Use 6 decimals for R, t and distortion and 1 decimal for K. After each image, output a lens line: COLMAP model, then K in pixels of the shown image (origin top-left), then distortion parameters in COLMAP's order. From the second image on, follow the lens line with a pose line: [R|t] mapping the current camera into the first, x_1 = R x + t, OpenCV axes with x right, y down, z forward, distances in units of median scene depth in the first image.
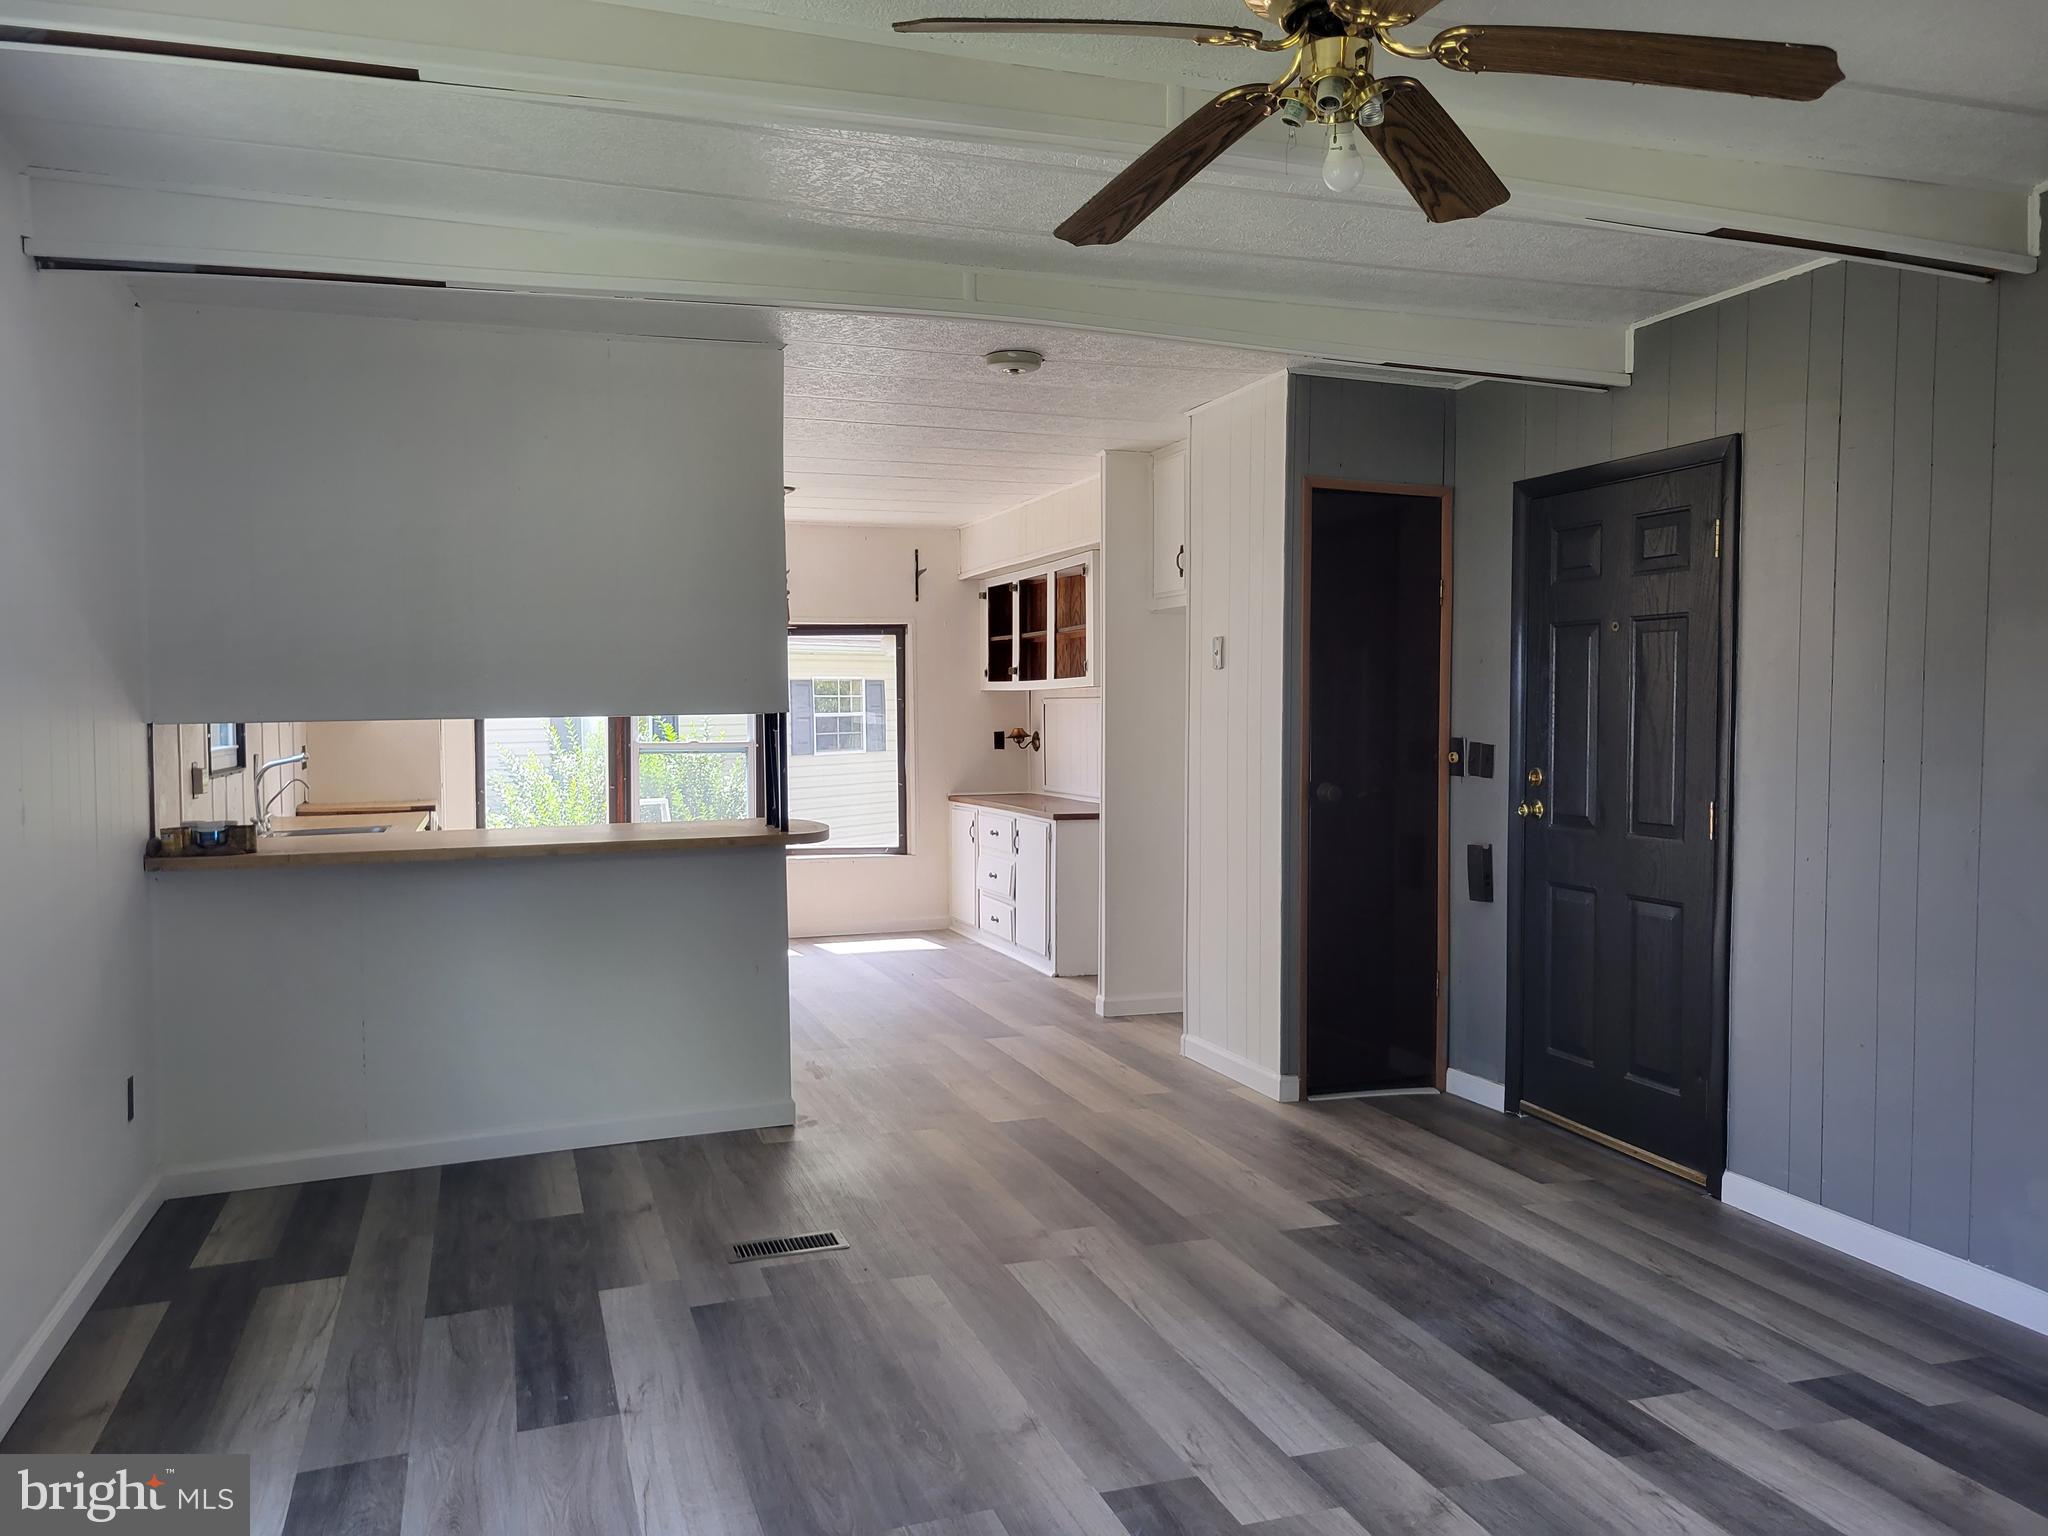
lens RADIAL K [[1532.0, 0, 1036.4], [0, 1532.0, 784.8], [0, 0, 1]] dist [0.069906, -0.056409]
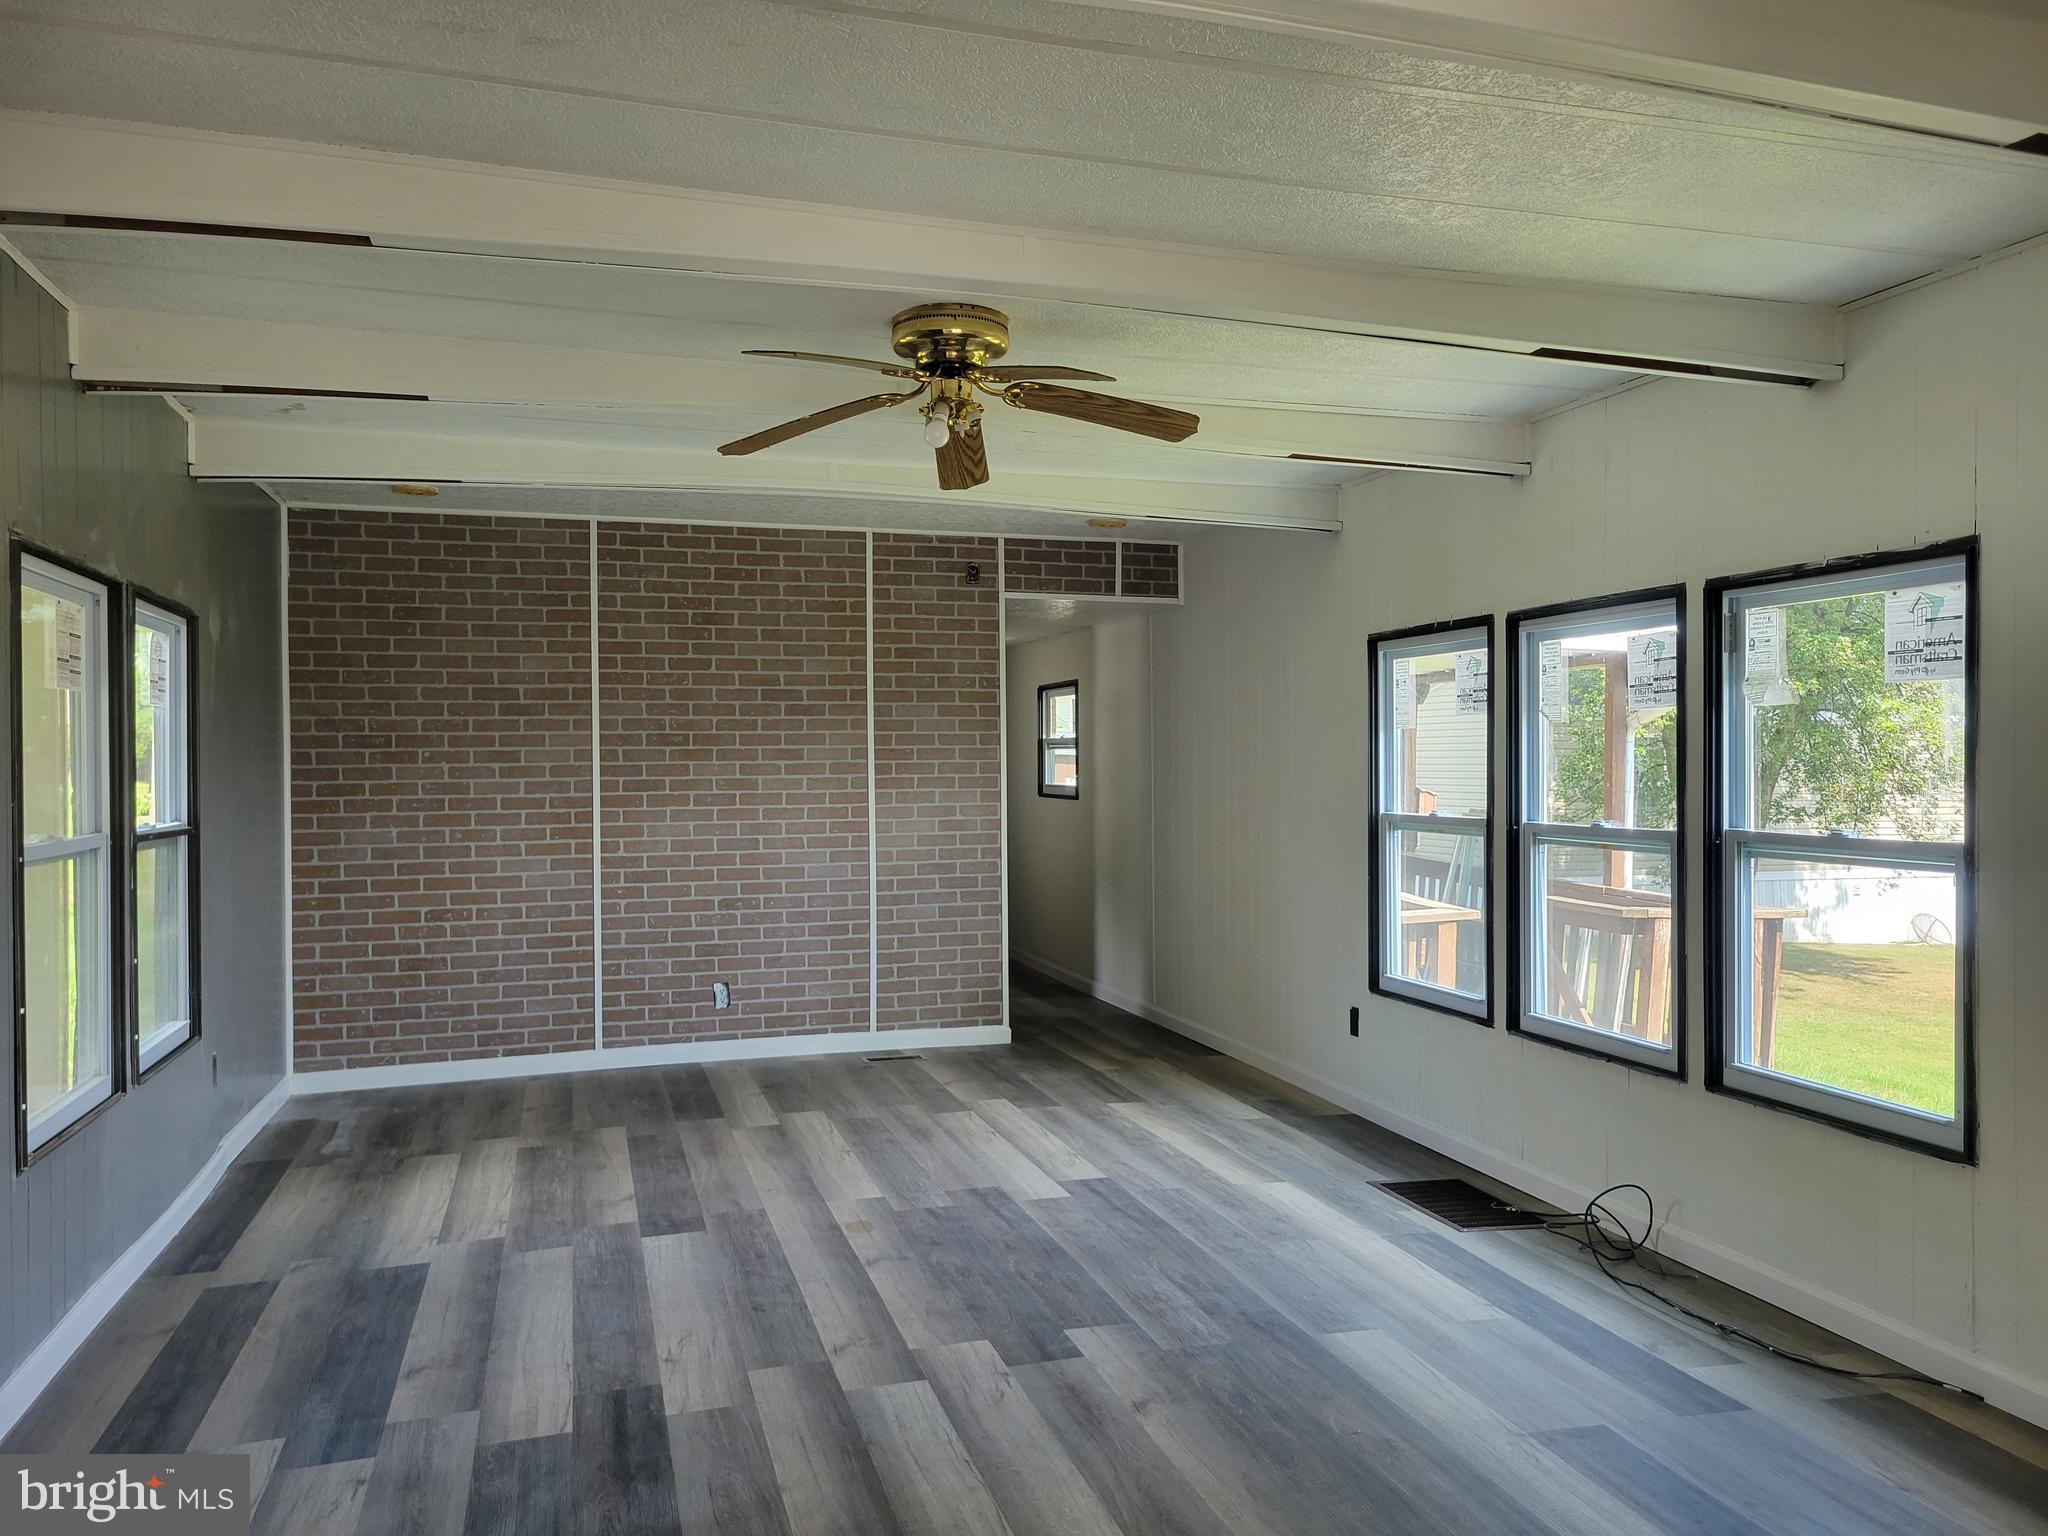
lens RADIAL K [[1532.0, 0, 1036.4], [0, 1532.0, 784.8], [0, 0, 1]] dist [0.069906, -0.056409]
pose [[-0.998886, 0.002139, 0.047147, 0.011615], [0.005395, 0.997599, 0.069045, -0.080403], [-0.046886, 0.069223, -0.996499, 1.454506]]
